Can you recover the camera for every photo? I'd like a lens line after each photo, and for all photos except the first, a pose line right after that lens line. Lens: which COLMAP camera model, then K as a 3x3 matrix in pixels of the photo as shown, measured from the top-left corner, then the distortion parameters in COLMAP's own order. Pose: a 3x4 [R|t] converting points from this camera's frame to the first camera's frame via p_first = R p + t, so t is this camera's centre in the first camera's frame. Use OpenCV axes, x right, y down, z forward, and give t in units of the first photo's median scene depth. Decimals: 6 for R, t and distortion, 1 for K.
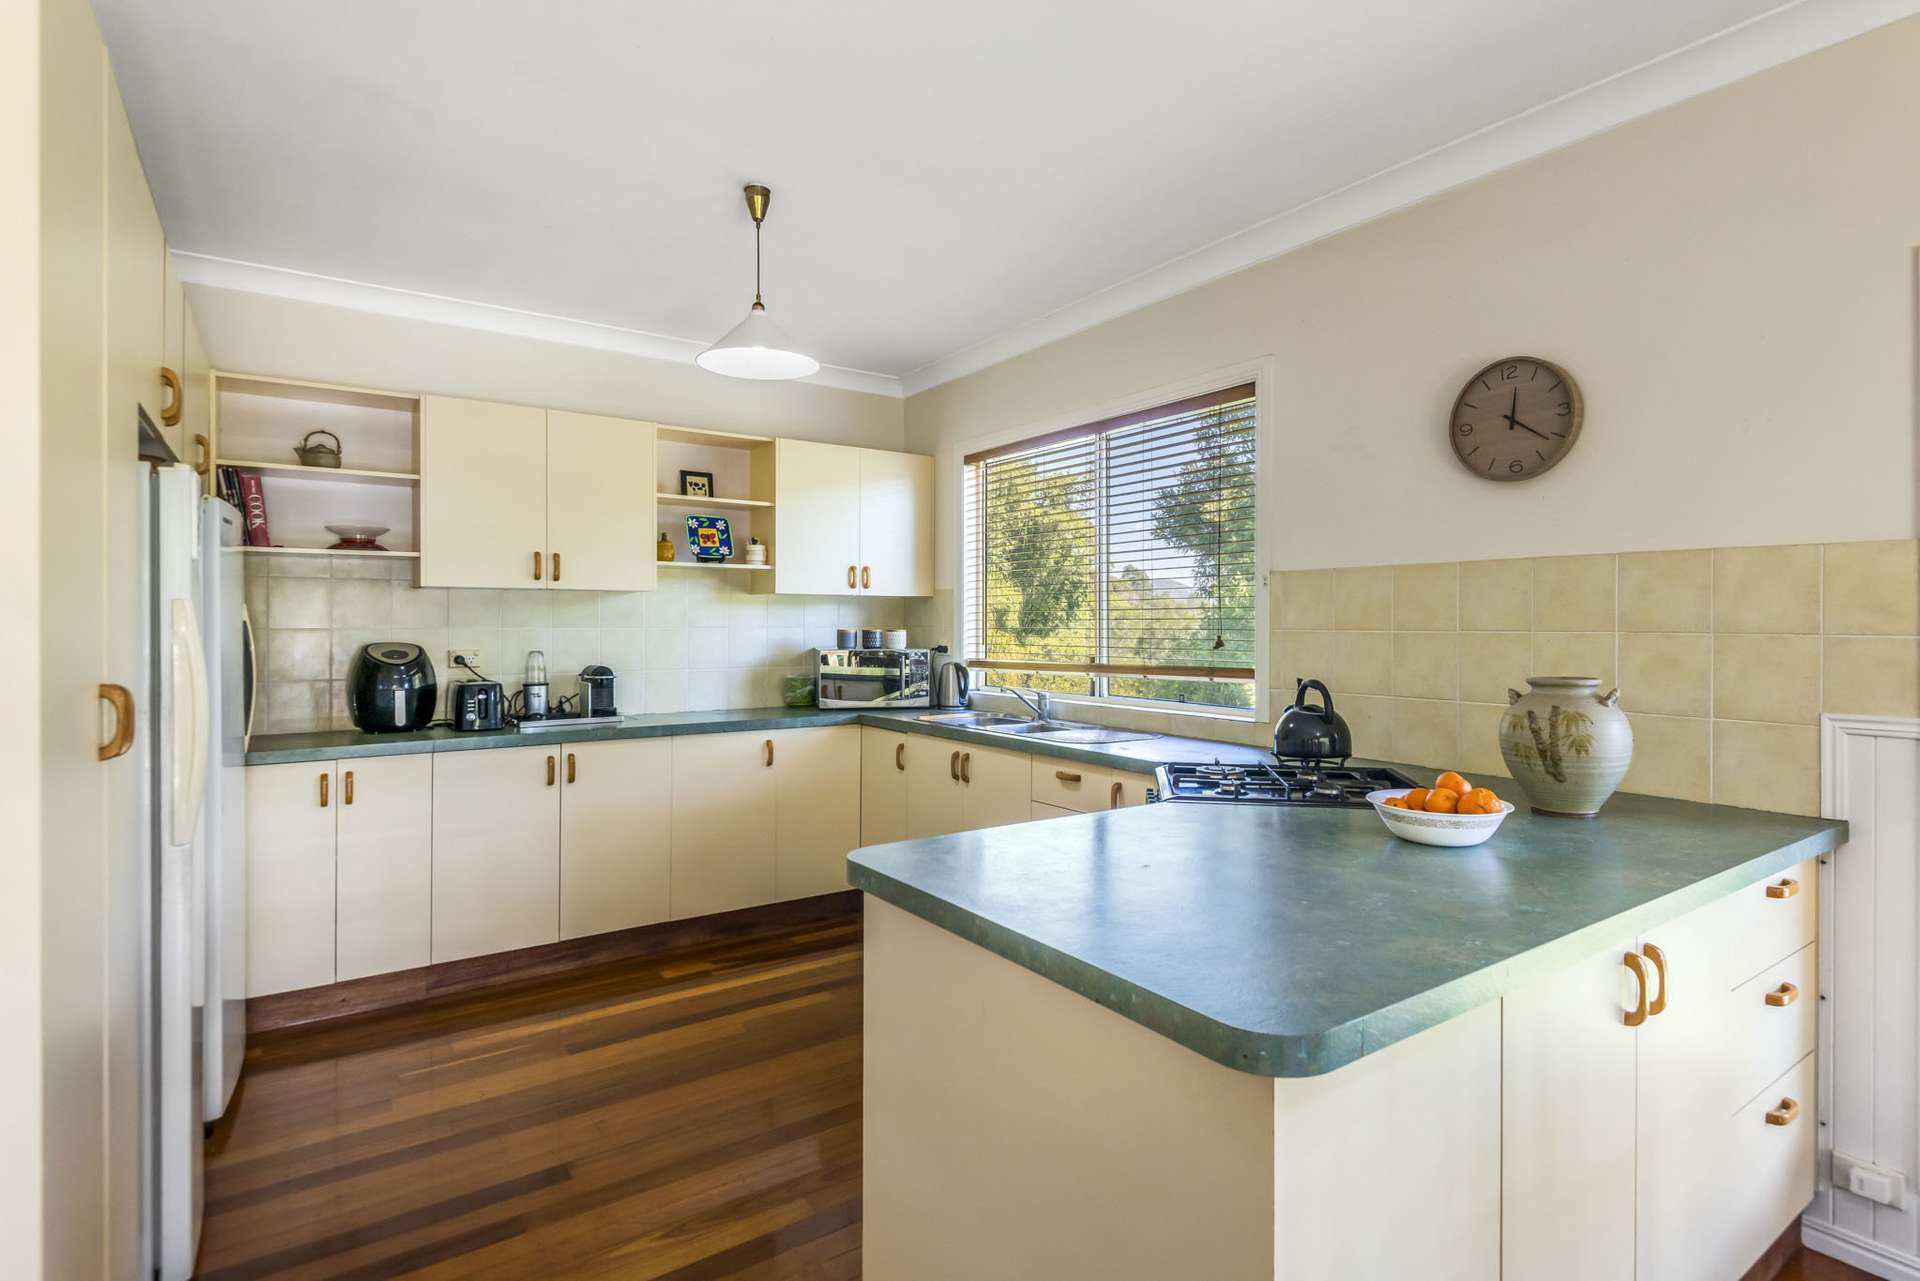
lens RADIAL K [[952.2, 0, 962.6], [0, 952.2, 634.4], [0, 0, 1]] dist [0.019138, -0.000983]
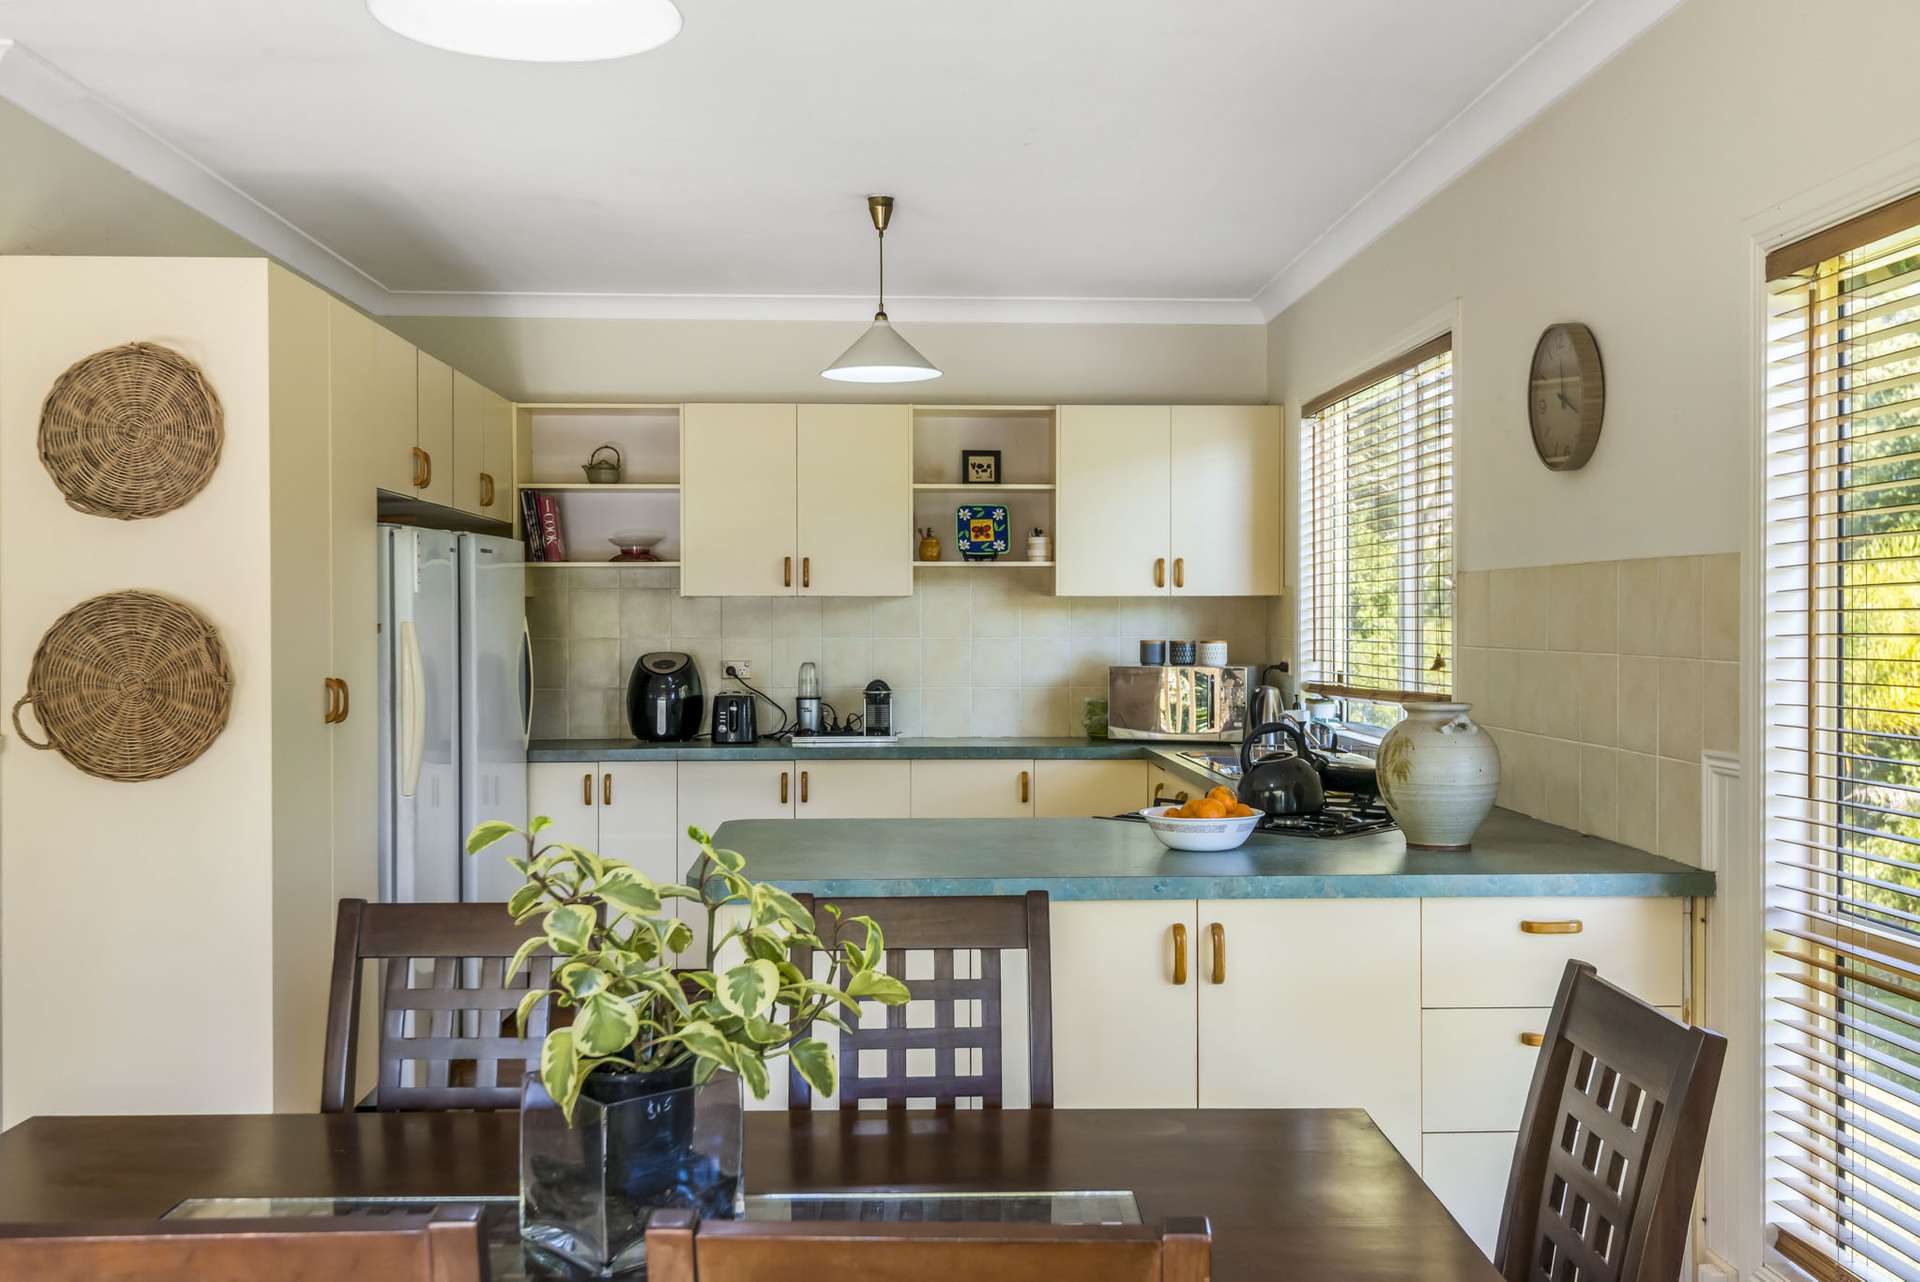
lens RADIAL K [[1768.4, 0, 957.0], [0, 1768.4, 641.6], [0, 0, 1]] dist [0.018578, 0.000000]
pose [[0.845635, 0.005580, -0.533733, 0.609043], [-0.003813, 0.999983, 0.004412, -0.011081], [0.533748, -0.001695, 0.845642, -0.372336]]
